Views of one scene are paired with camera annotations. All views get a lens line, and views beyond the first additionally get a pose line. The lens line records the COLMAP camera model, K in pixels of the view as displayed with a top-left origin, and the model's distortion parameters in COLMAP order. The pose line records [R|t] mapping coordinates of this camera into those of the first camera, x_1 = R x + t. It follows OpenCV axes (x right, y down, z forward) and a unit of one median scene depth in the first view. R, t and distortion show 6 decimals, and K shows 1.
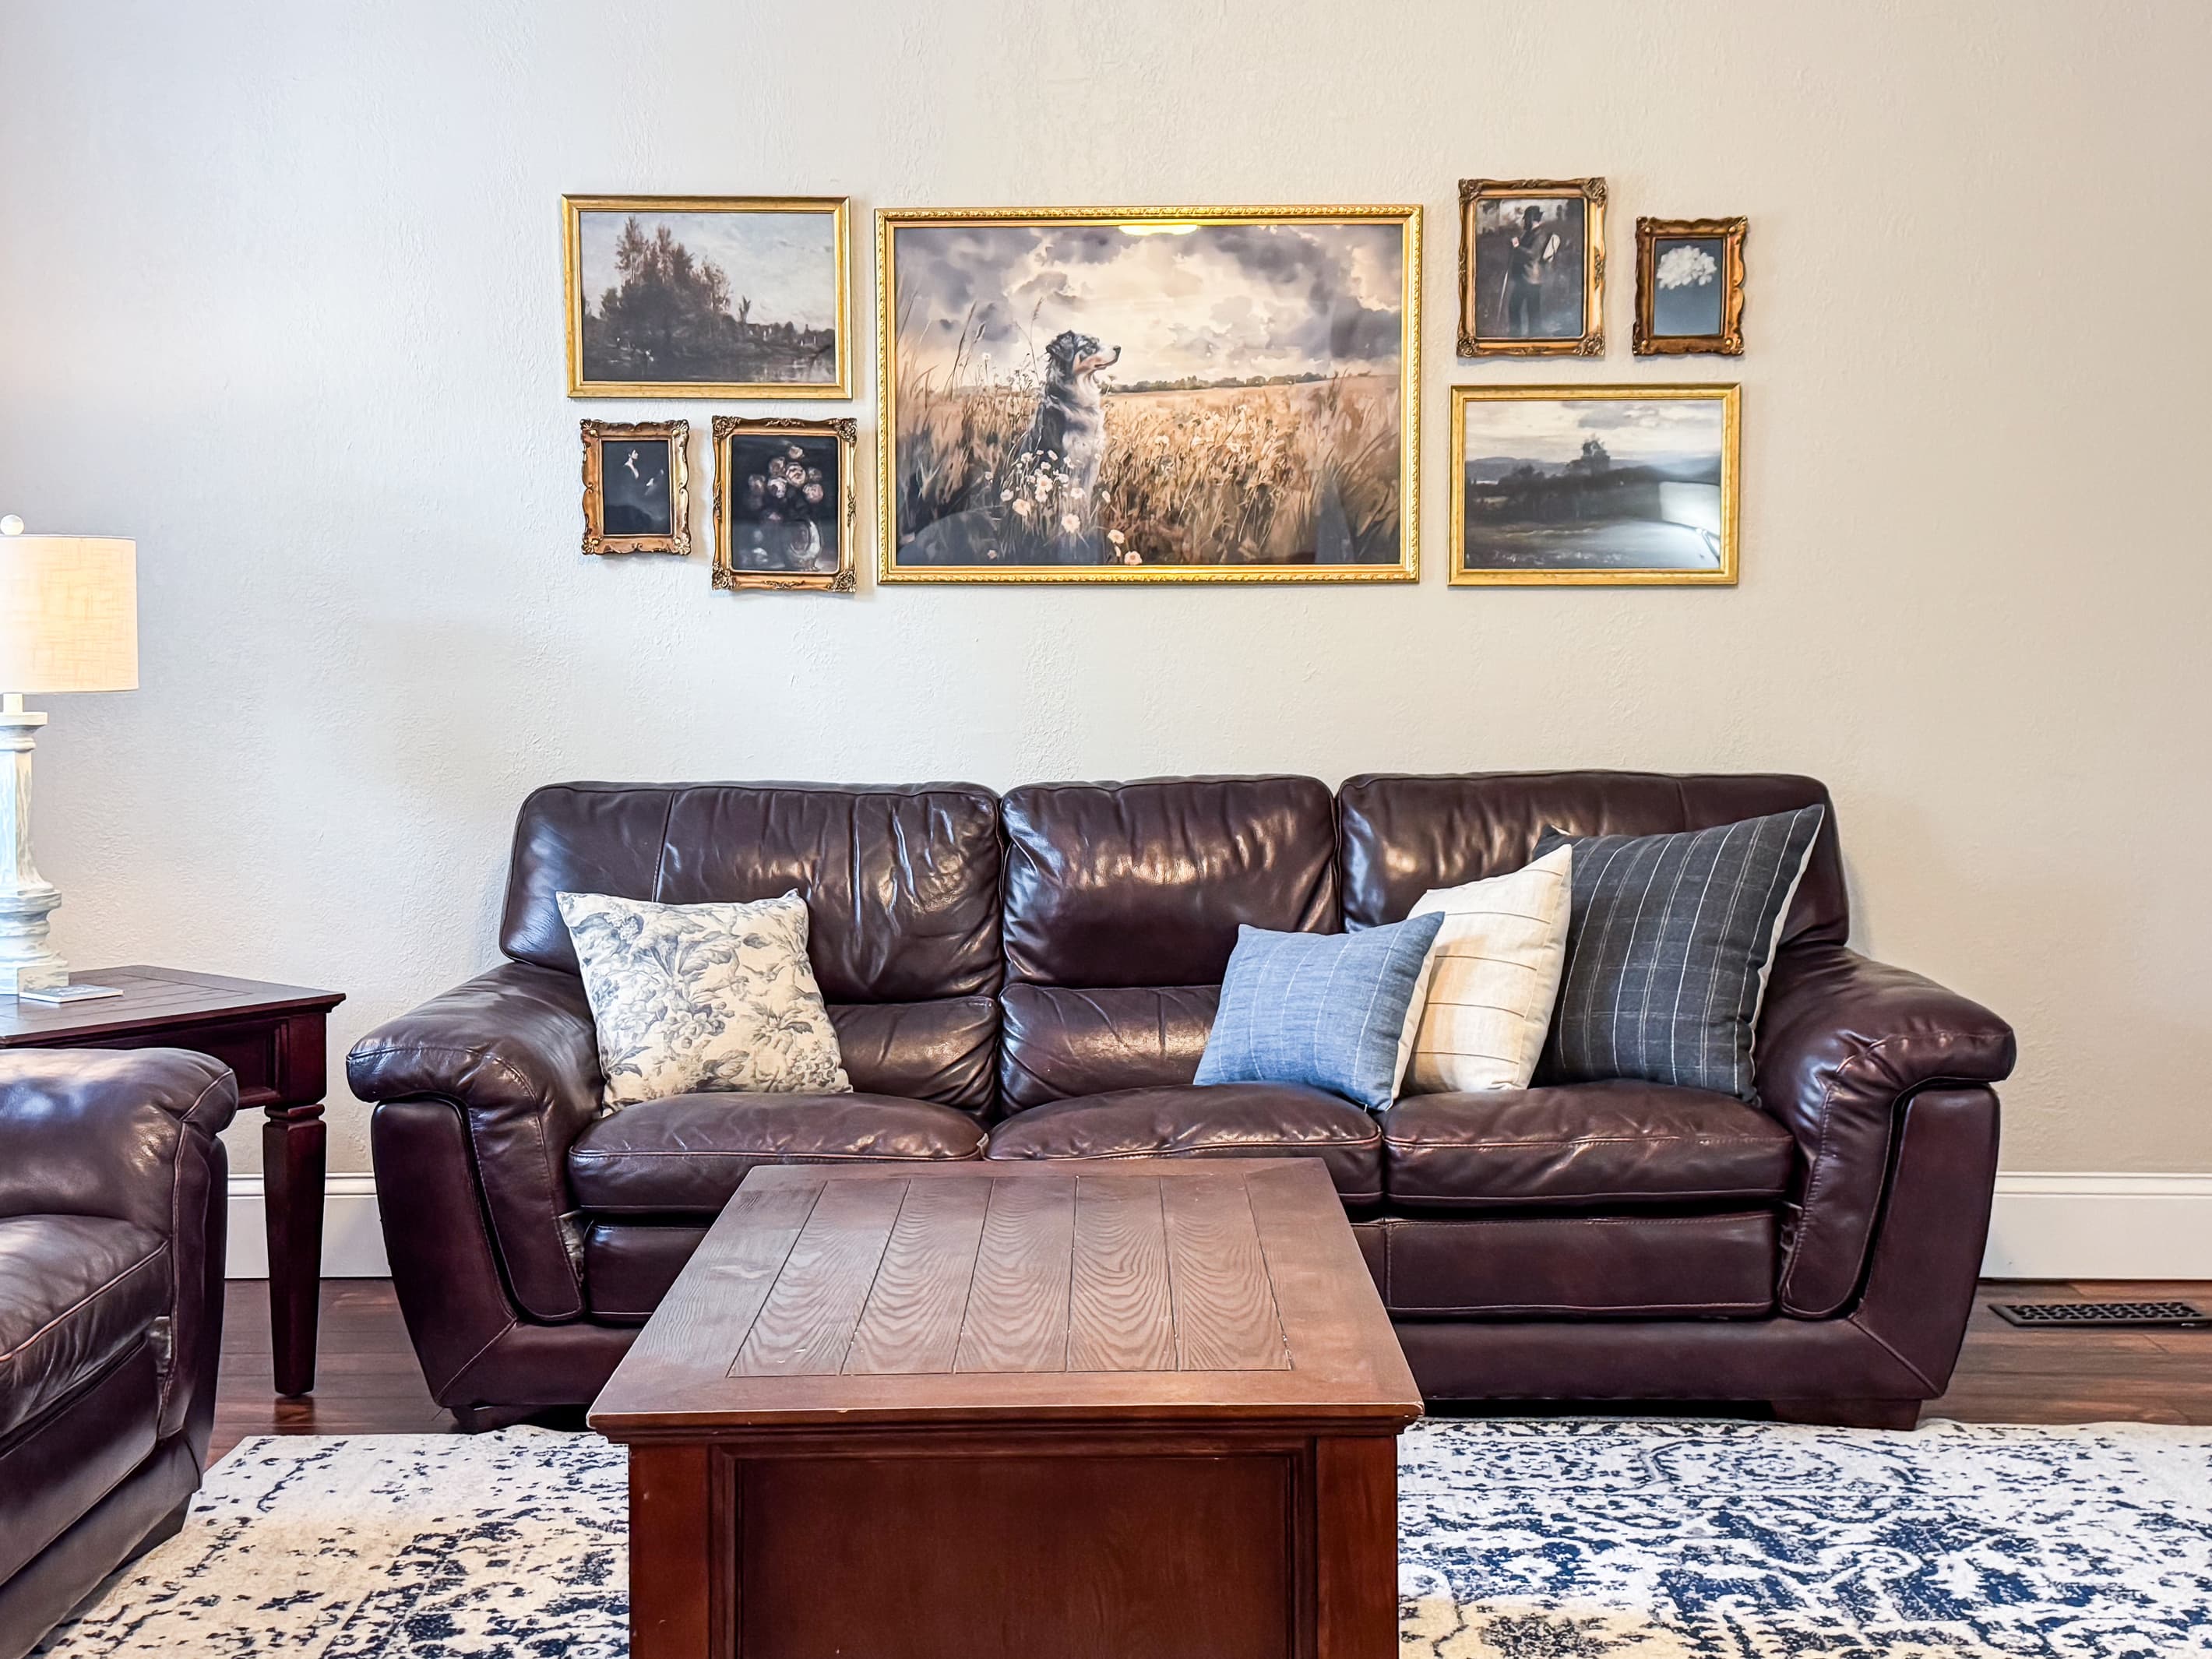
lens RADIAL K [[2720.4, 0, 1106.3], [0, 2720.4, 791.9], [0, 0, 1]] dist [0.195180, -0.405589]
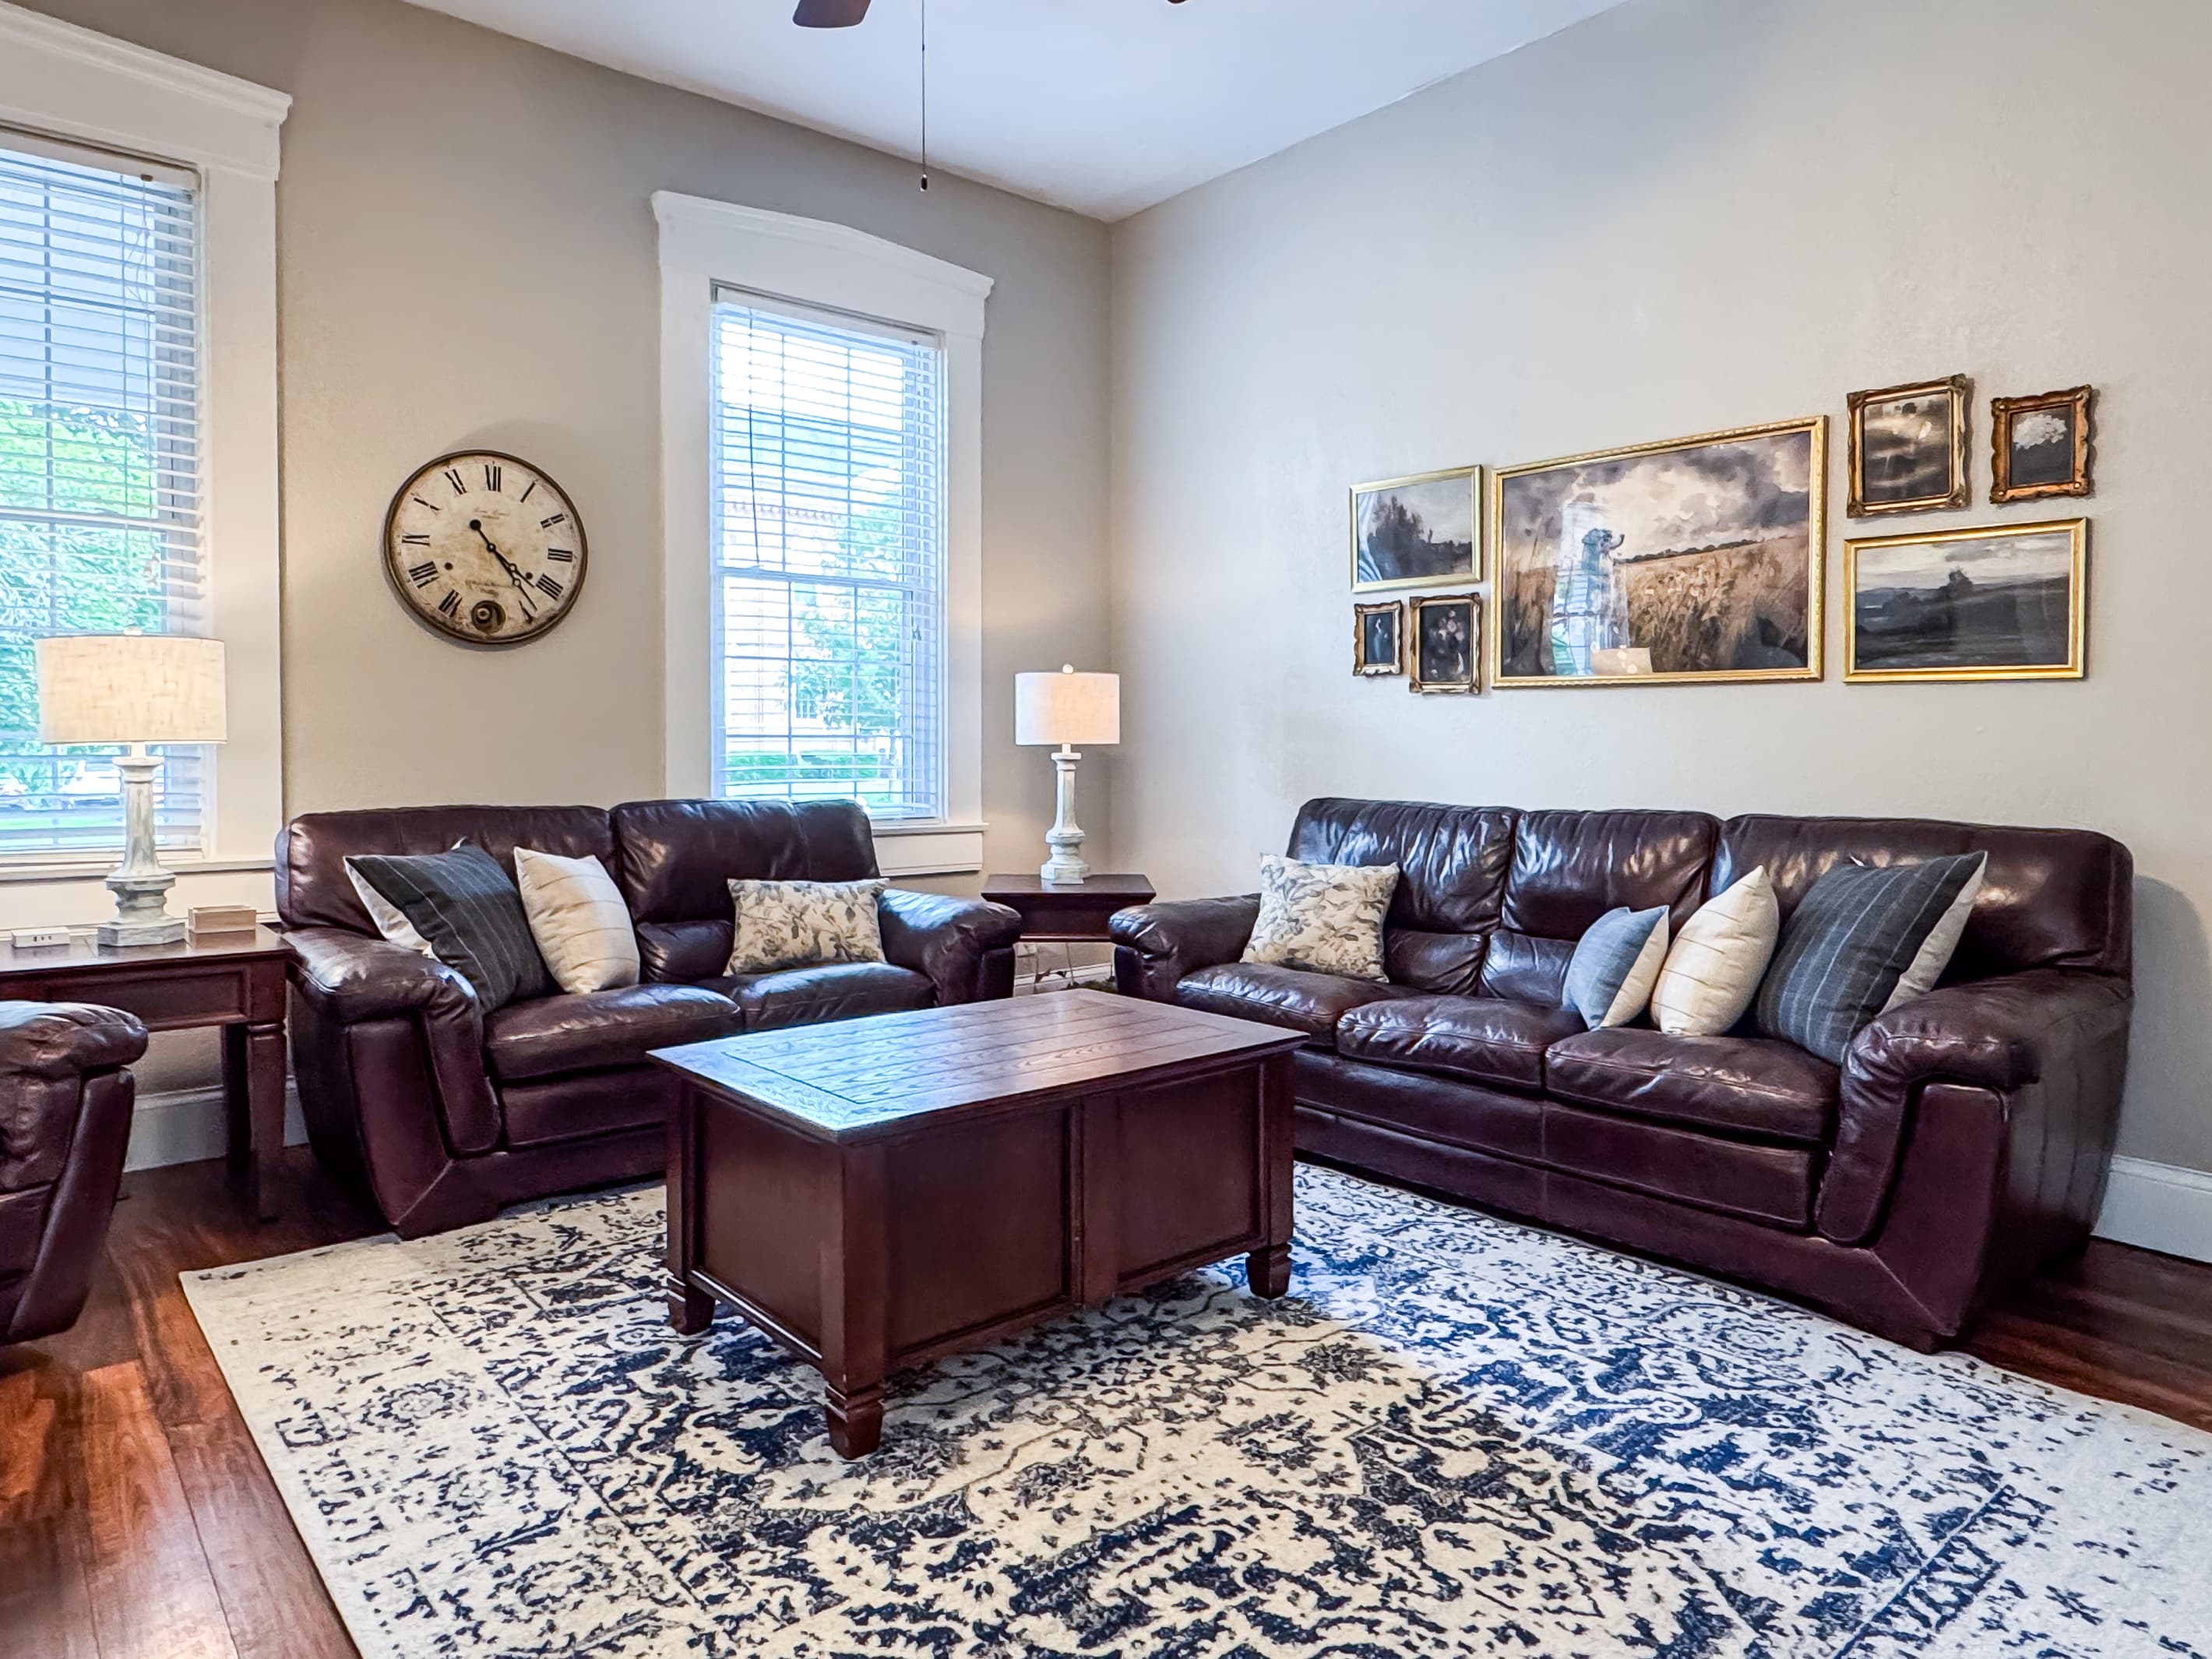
lens RADIAL K [[1418.1, 0, 1101.0], [0, 1418.1, 786.8], [0, 0, 1]] dist [-0.005257, 0.003505]
pose [[0.651159, 0.034180, -0.758171, 0.491750], [-0.051327, 0.998681, 0.000939, -0.004109], [0.757204, 0.038303, 0.652055, 0.283153]]
